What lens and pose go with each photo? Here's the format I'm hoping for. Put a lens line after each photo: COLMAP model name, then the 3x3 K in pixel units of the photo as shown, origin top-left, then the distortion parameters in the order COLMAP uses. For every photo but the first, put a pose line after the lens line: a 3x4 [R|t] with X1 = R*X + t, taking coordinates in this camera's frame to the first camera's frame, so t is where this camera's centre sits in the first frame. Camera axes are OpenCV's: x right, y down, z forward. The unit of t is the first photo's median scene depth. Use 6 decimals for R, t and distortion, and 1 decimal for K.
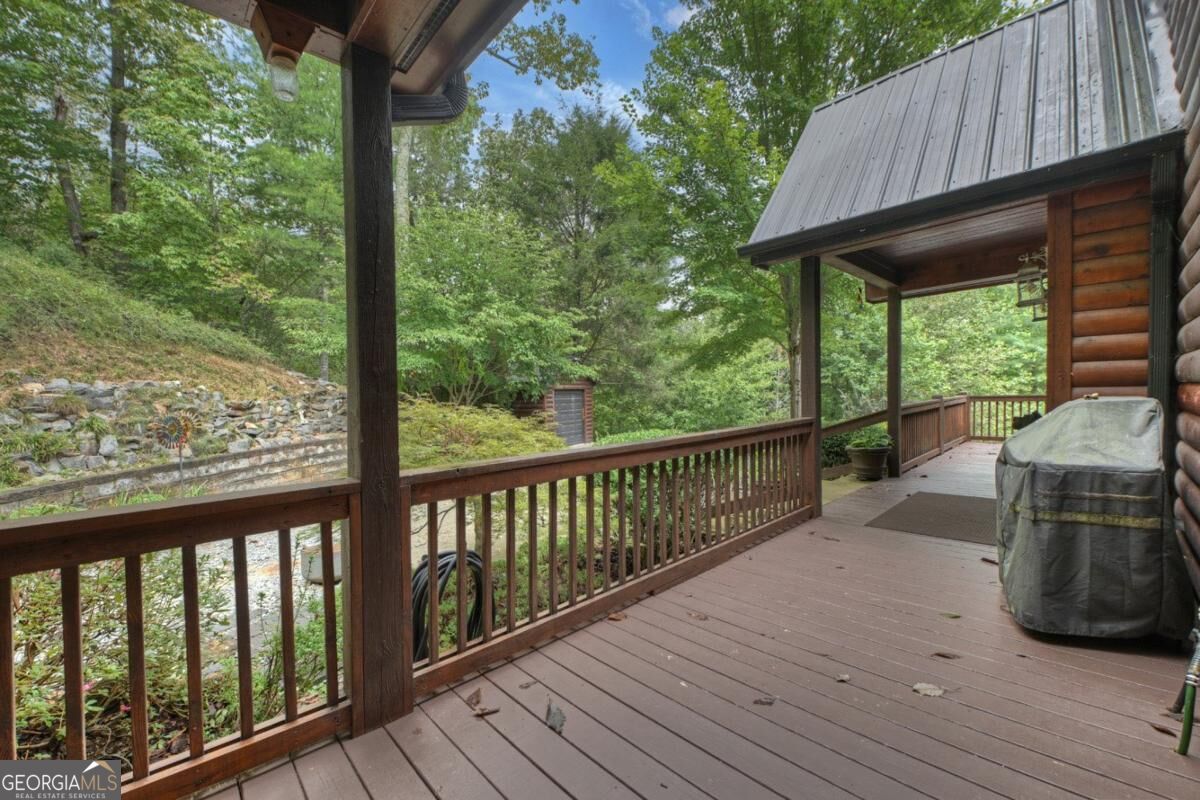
lens RADIAL K [[472.6, 0, 595.5], [0, 472.6, 397.2], [0, 0, 1]] dist [-0.000242, -0.000137]
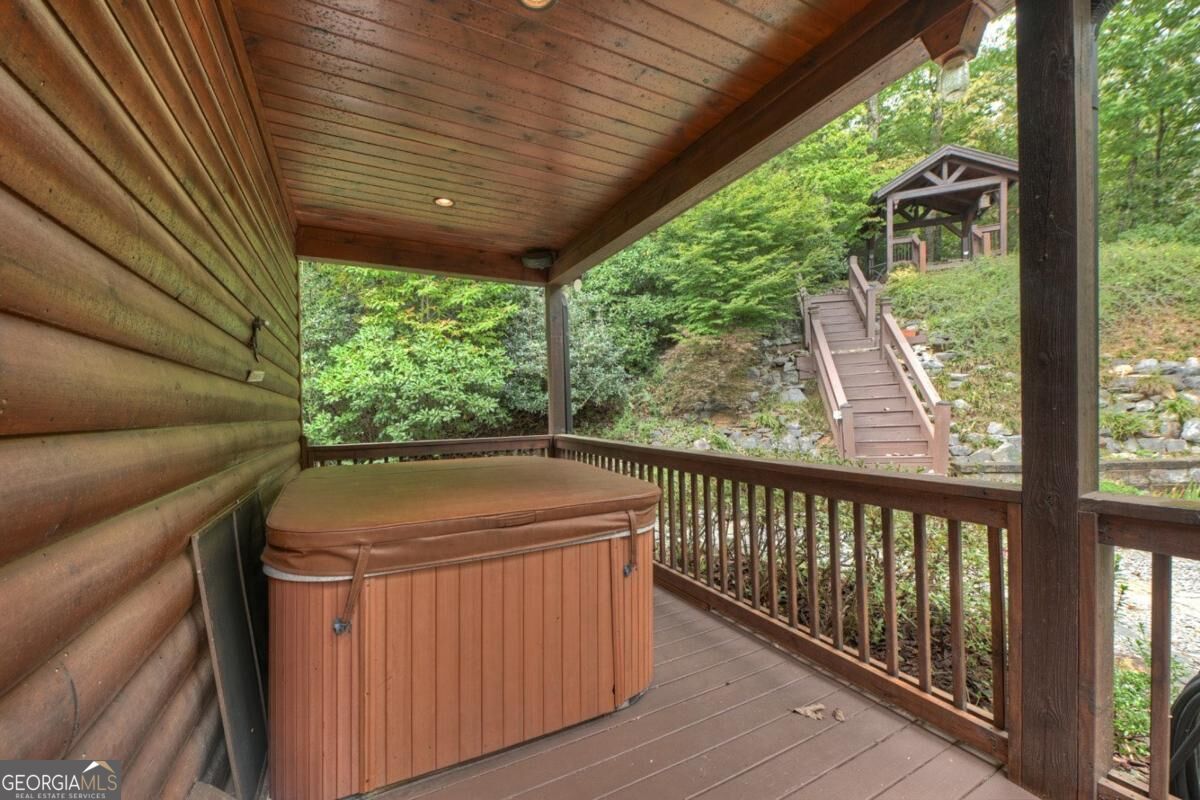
lens RADIAL K [[472.6, 0, 595.5], [0, 472.6, 397.2], [0, 0, 1]] dist [-0.000242, -0.000137]
pose [[-0.270695, 0.011022, -0.962602, 0.146379], [0.038253, 0.999268, 0.000684, -0.003578], [0.961905, -0.036637, -0.270918, 0.149780]]
